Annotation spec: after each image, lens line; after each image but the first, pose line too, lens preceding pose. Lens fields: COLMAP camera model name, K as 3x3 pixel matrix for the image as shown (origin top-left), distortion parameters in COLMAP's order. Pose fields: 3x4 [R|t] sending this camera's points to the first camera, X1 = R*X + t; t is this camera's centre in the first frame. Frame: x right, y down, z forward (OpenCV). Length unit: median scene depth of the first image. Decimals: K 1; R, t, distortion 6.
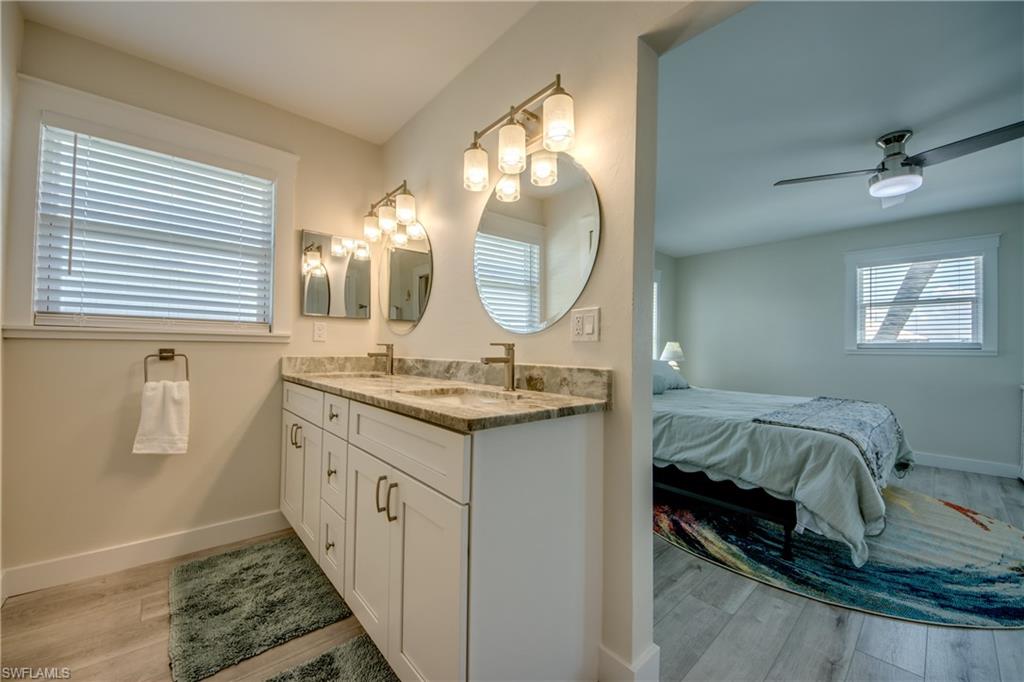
lens RADIAL K [[392.4, 0, 513.2], [0, 392.4, 339.5], [0, 0, 1]] dist [0.014295, -0.012322]
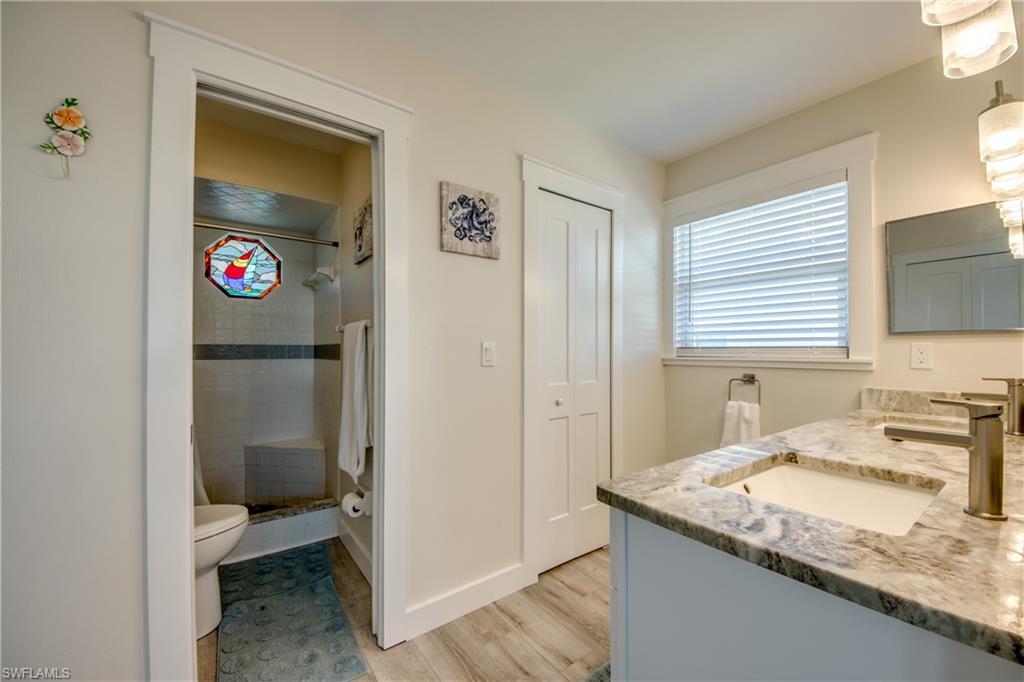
lens RADIAL K [[392.4, 0, 499.6], [0, 392.4, 345.5], [0, 0, 1]] dist [0.014295, -0.012322]
pose [[-0.136253, -0.028120, -0.990275, 0.408726], [0.024017, 0.999210, -0.031678, -0.044601], [0.990383, -0.028100, -0.135470, 0.464282]]
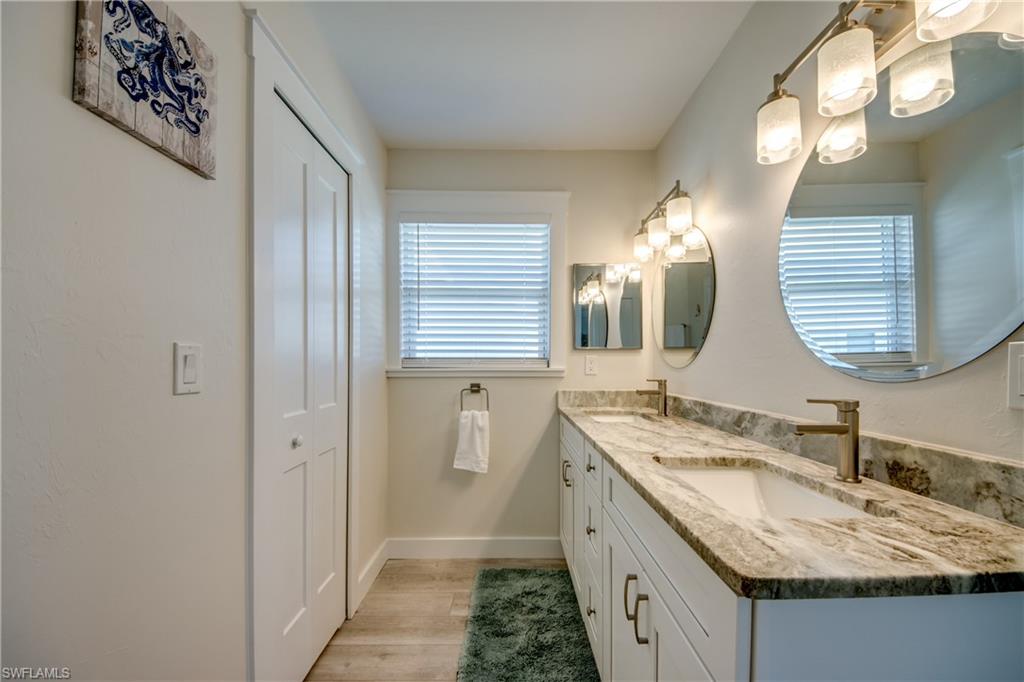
lens RADIAL K [[392.4, 0, 507.1], [0, 392.4, 361.1], [0, 0, 1]] dist [0.014295, -0.012322]
pose [[0.740005, -0.013806, -0.672459, 0.009754], [0.026963, 0.999595, 0.009149, -0.058627], [0.672061, -0.024902, 0.740077, 0.185730]]
